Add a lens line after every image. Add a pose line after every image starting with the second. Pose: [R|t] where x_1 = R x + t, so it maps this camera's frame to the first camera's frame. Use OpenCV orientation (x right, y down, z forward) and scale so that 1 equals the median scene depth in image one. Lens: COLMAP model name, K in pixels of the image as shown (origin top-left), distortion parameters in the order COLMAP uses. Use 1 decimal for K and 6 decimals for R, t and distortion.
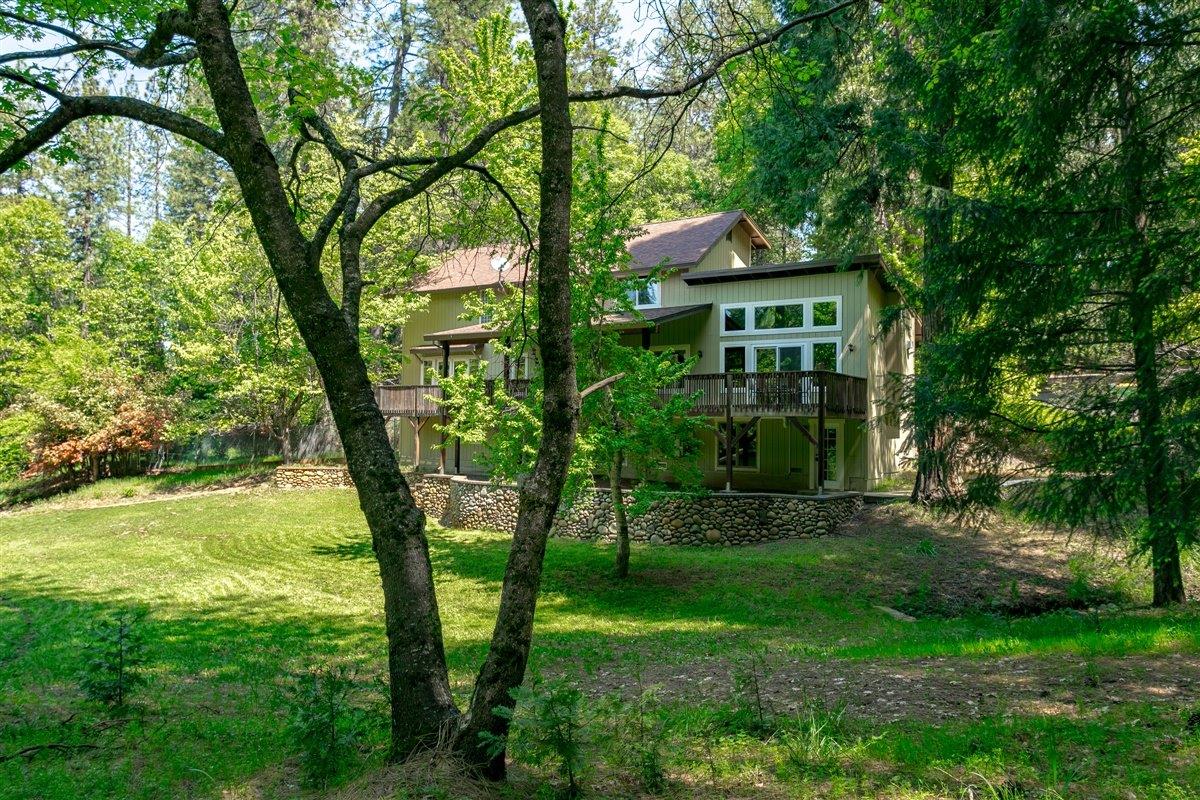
lens RADIAL K [[859.8, 0, 609.0], [0, 859.8, 376.6], [0, 0, 1]] dist [0.009028, 0.003164]
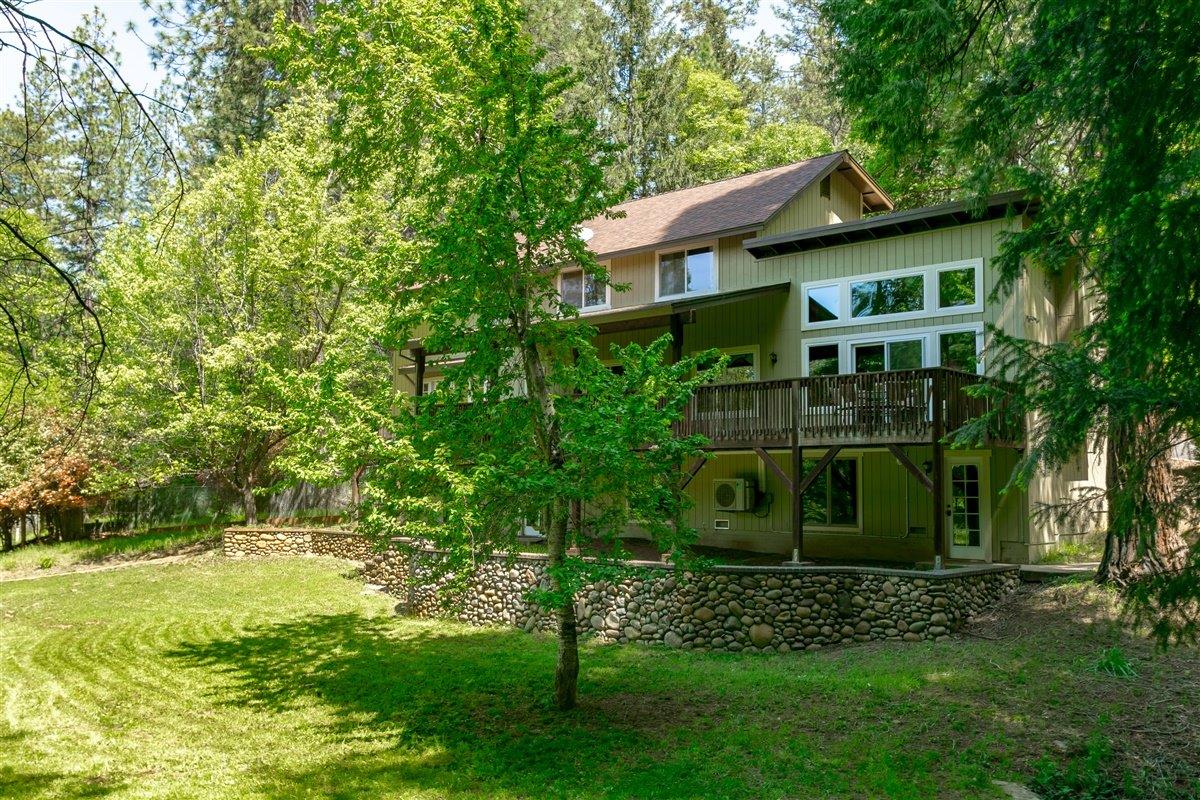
lens RADIAL K [[1053.7, 0, 598.7], [0, 1053.7, 393.4], [0, 0, 1]] dist [0.003005, 0.019700]
pose [[0.990054, -0.020768, -0.139147, 0.094295], [0.017436, 0.999532, -0.025122, 0.022180], [0.139604, 0.022446, 0.989953, 0.181704]]
